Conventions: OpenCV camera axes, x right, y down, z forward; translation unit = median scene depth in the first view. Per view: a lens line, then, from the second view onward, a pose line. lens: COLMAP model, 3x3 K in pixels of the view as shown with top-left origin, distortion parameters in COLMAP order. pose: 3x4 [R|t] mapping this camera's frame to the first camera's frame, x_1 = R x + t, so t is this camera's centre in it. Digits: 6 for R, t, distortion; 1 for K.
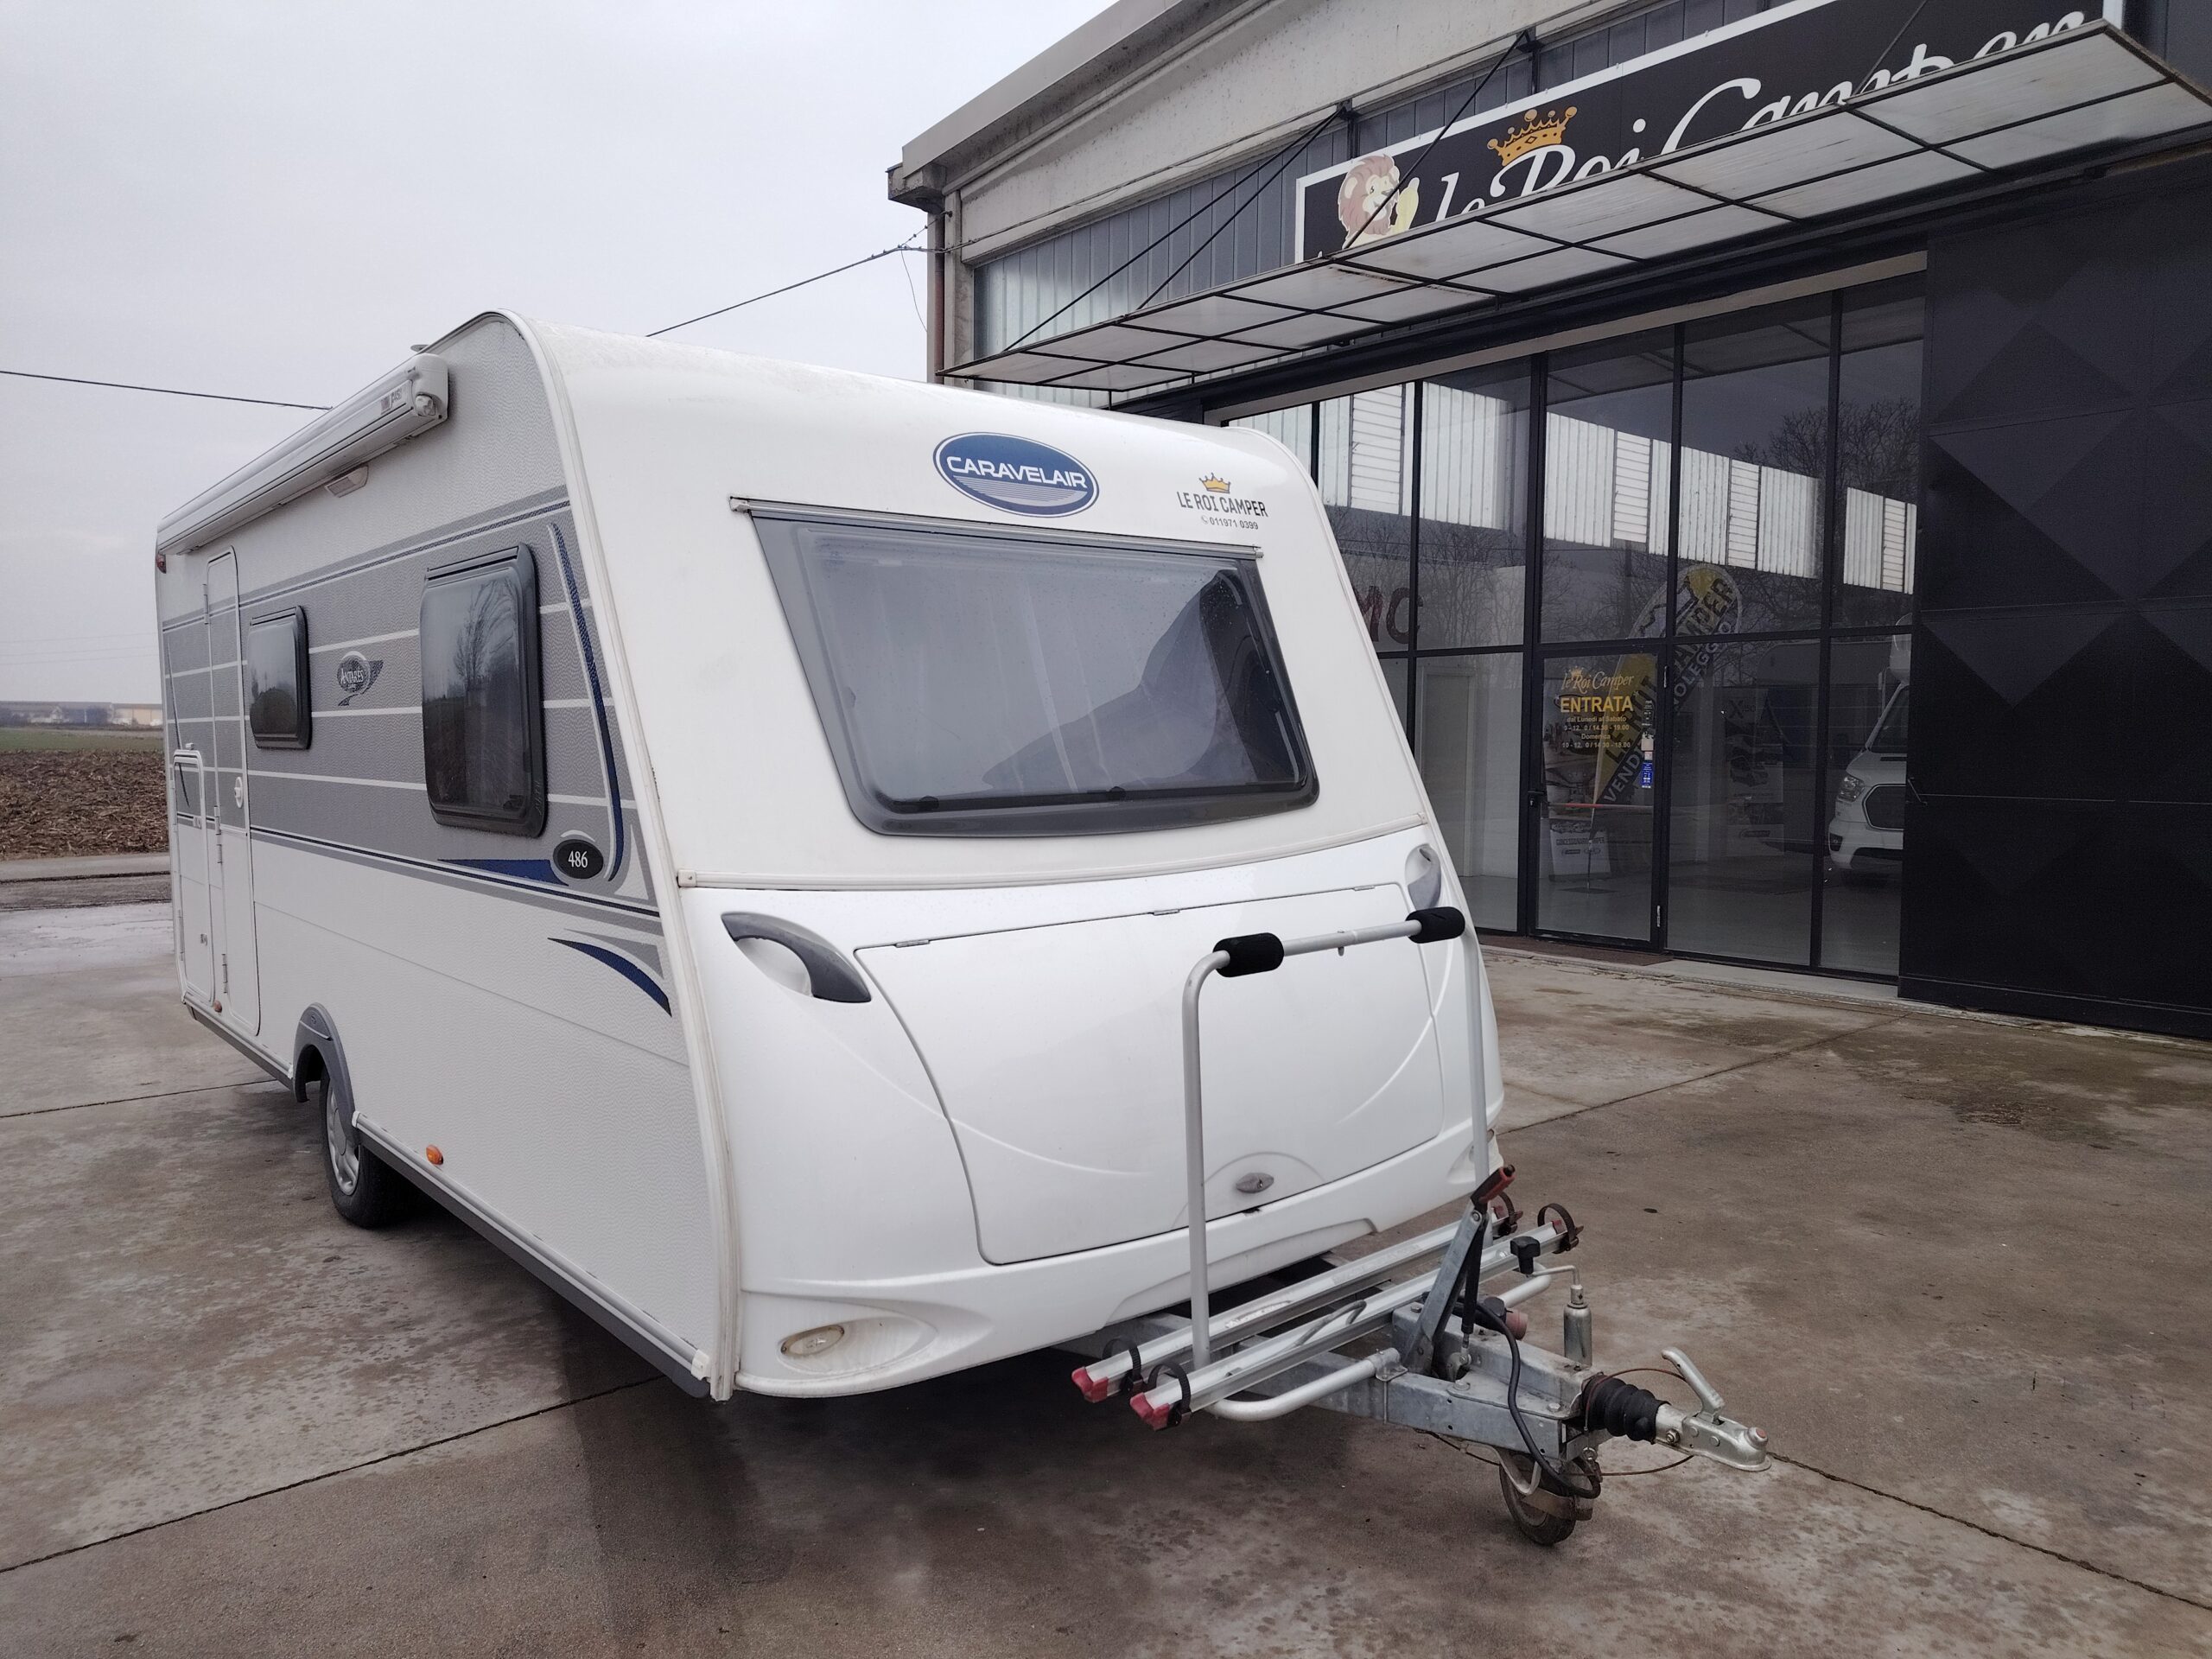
lens RADIAL K [[1539.3, 0, 1106.0], [0, 1539.3, 829.5], [0, 0, 1]] dist [0.020799, -0.012083]
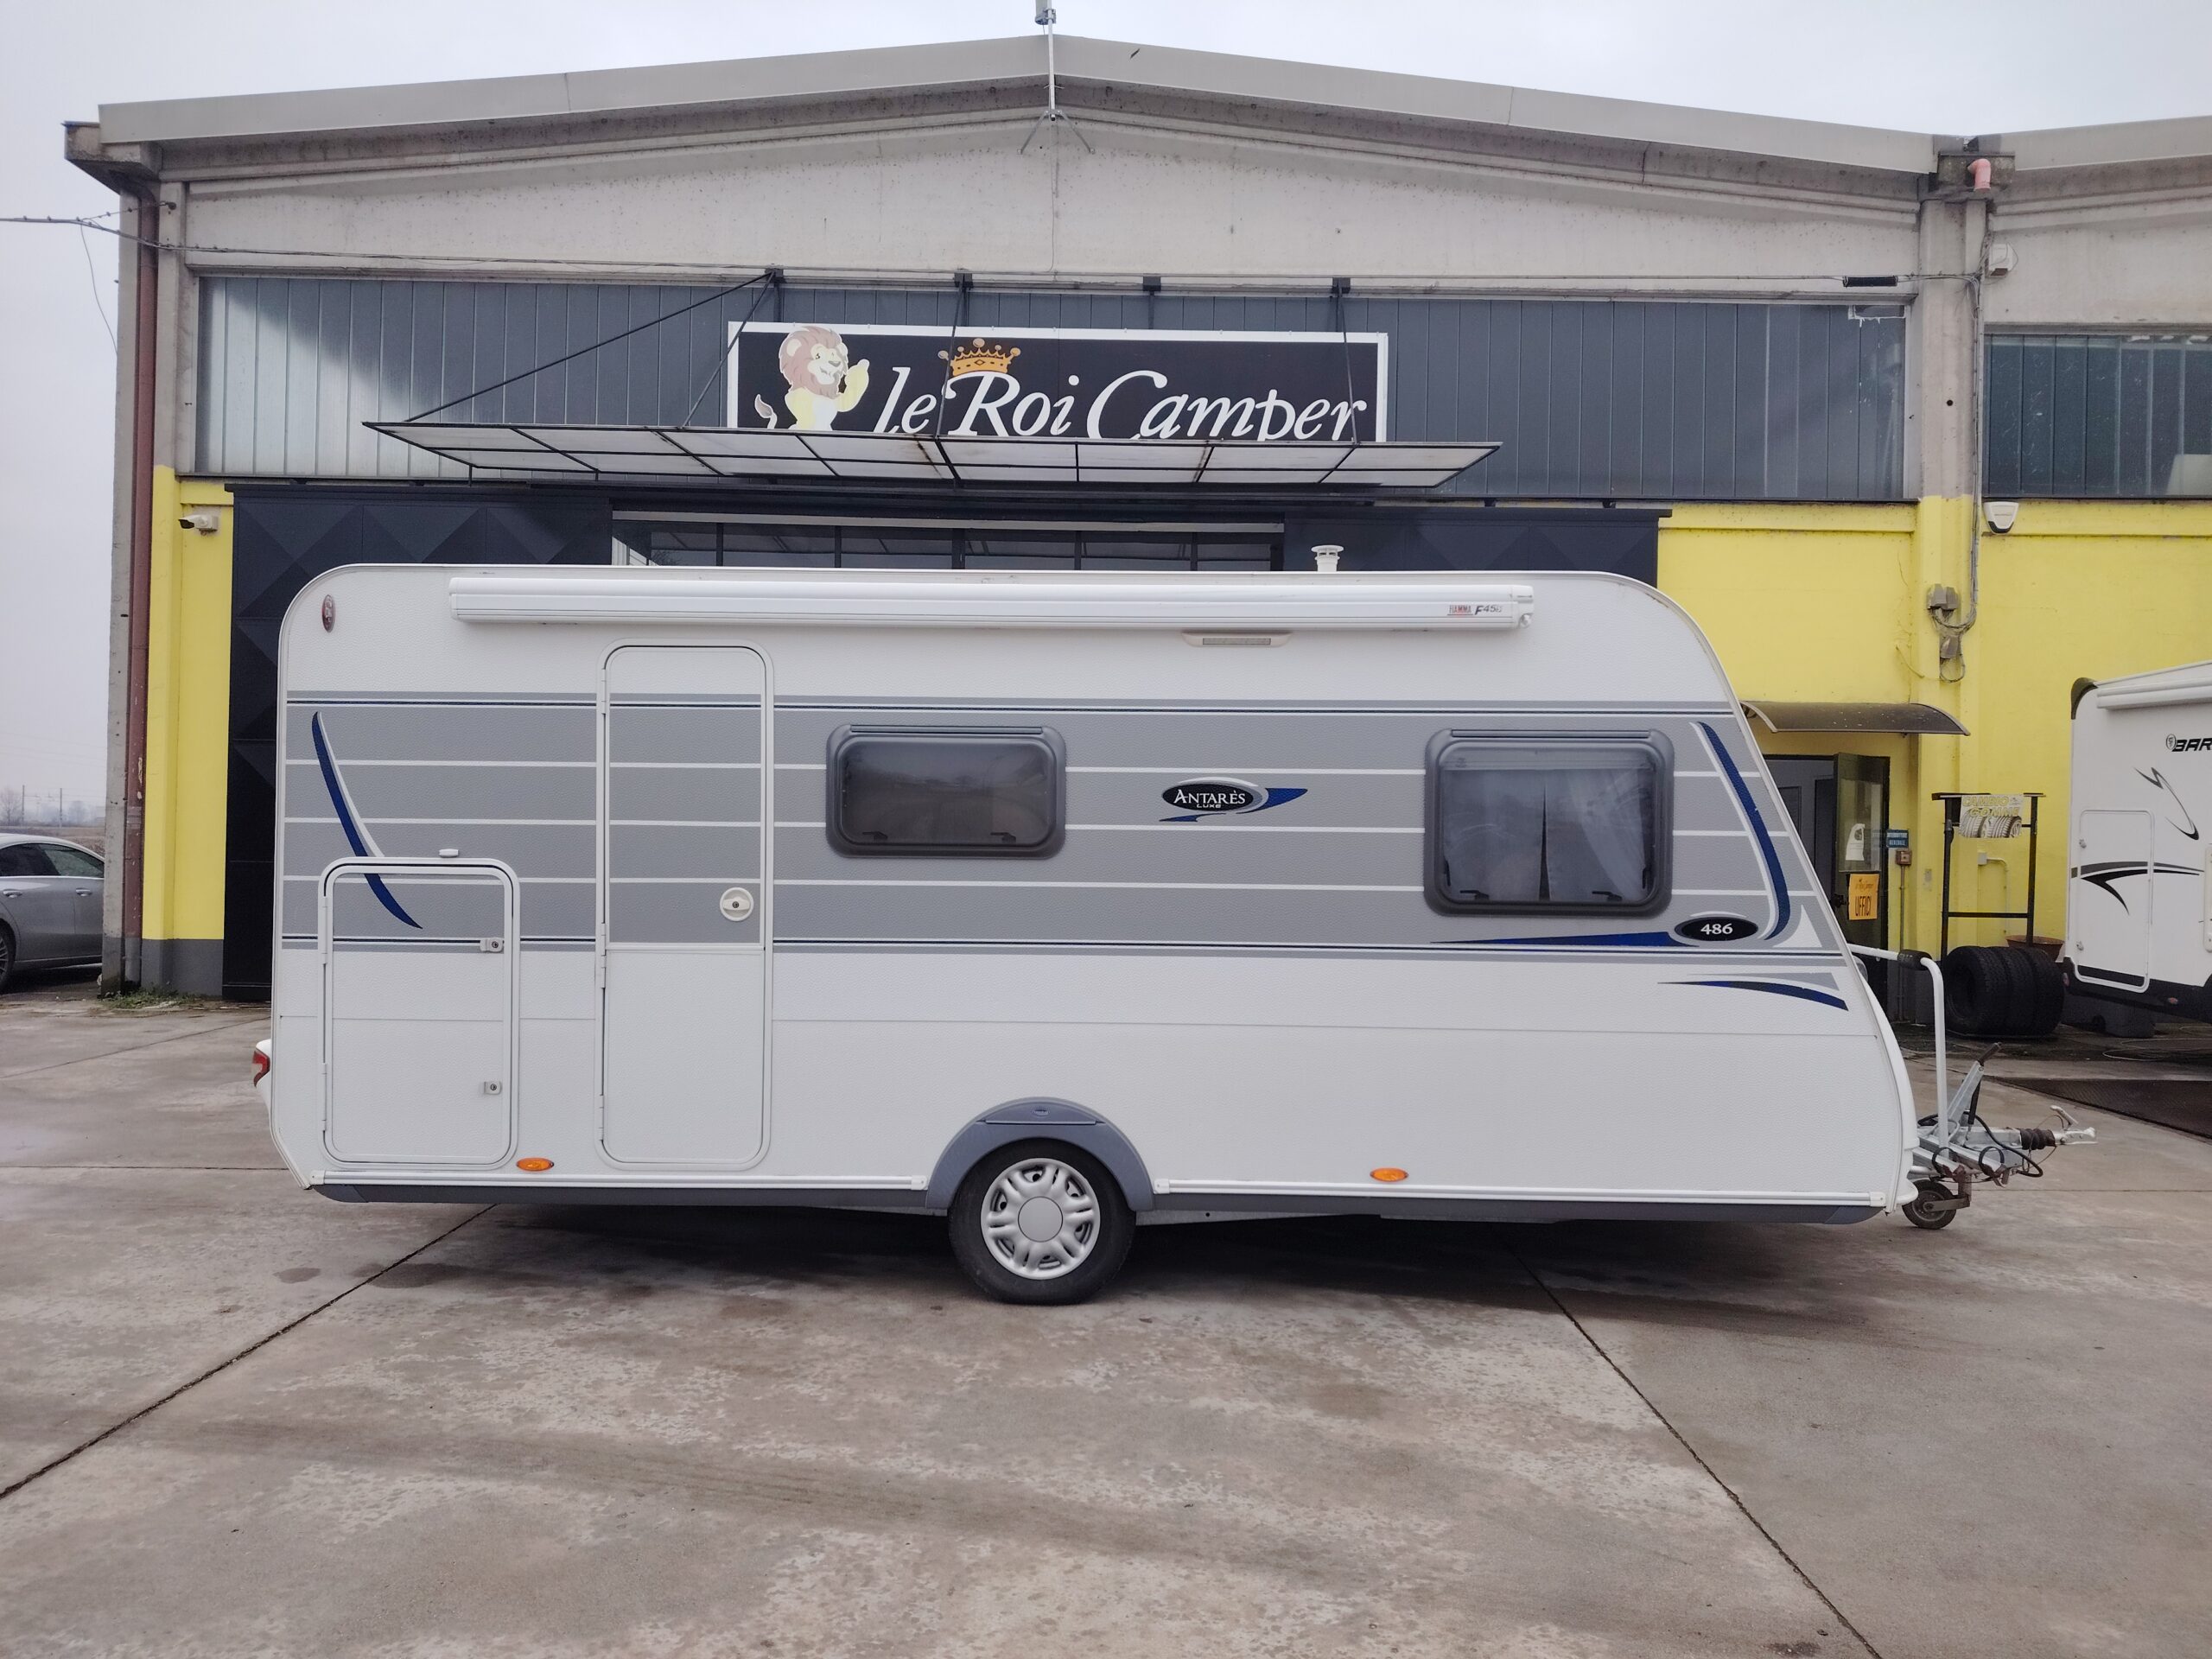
lens RADIAL K [[1539.3, 0, 1106.0], [0, 1539.3, 829.5], [0, 0, 1]] dist [0.020799, -0.012083]
pose [[0.651080, 0.007855, 0.758968, -0.641119], [0.035304, 0.998551, -0.040620, -0.013499], [-0.758187, 0.053241, 0.649860, 0.136541]]
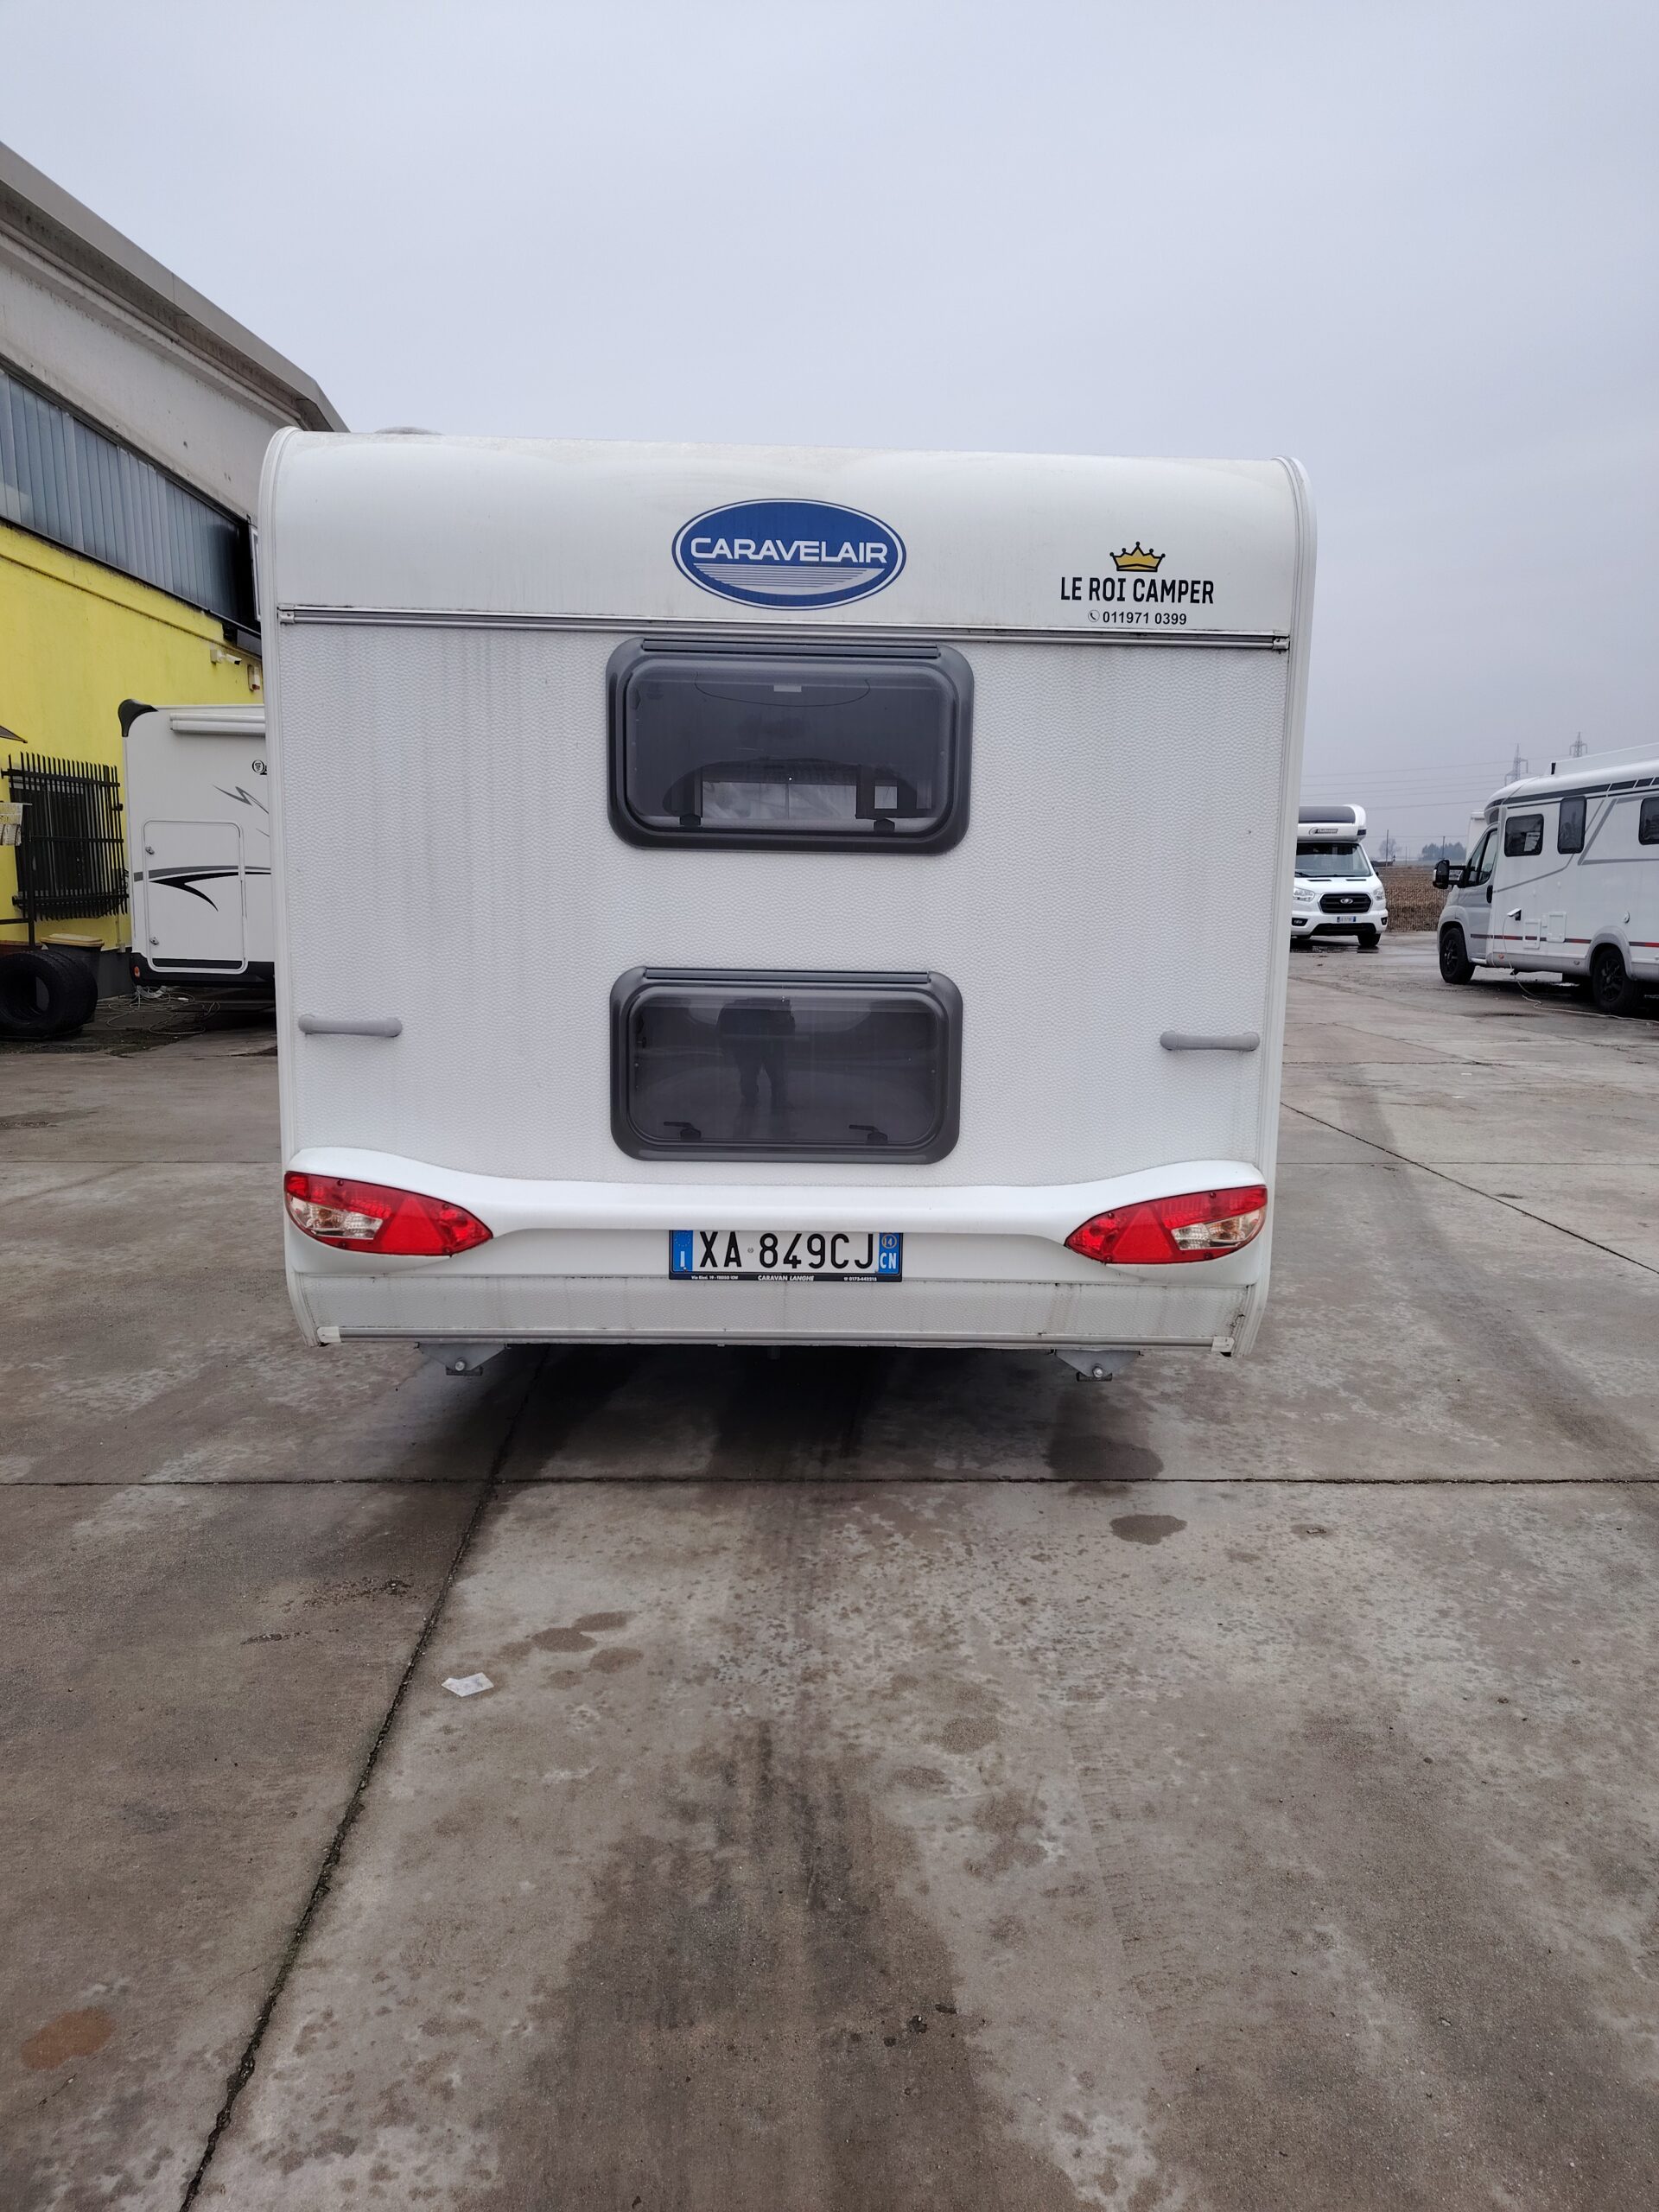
lens RADIAL K [[1533.3, 0, 829.5], [0, 1533.3, 1106.0], [0, 0, 1]] dist [0.050926, -0.116945]
pose [[-0.790631, -0.098939, 0.604246, -0.558642], [0.037001, 0.977334, 0.208443, -0.064886], [-0.611173, 0.187159, -0.769051, 1.043436]]
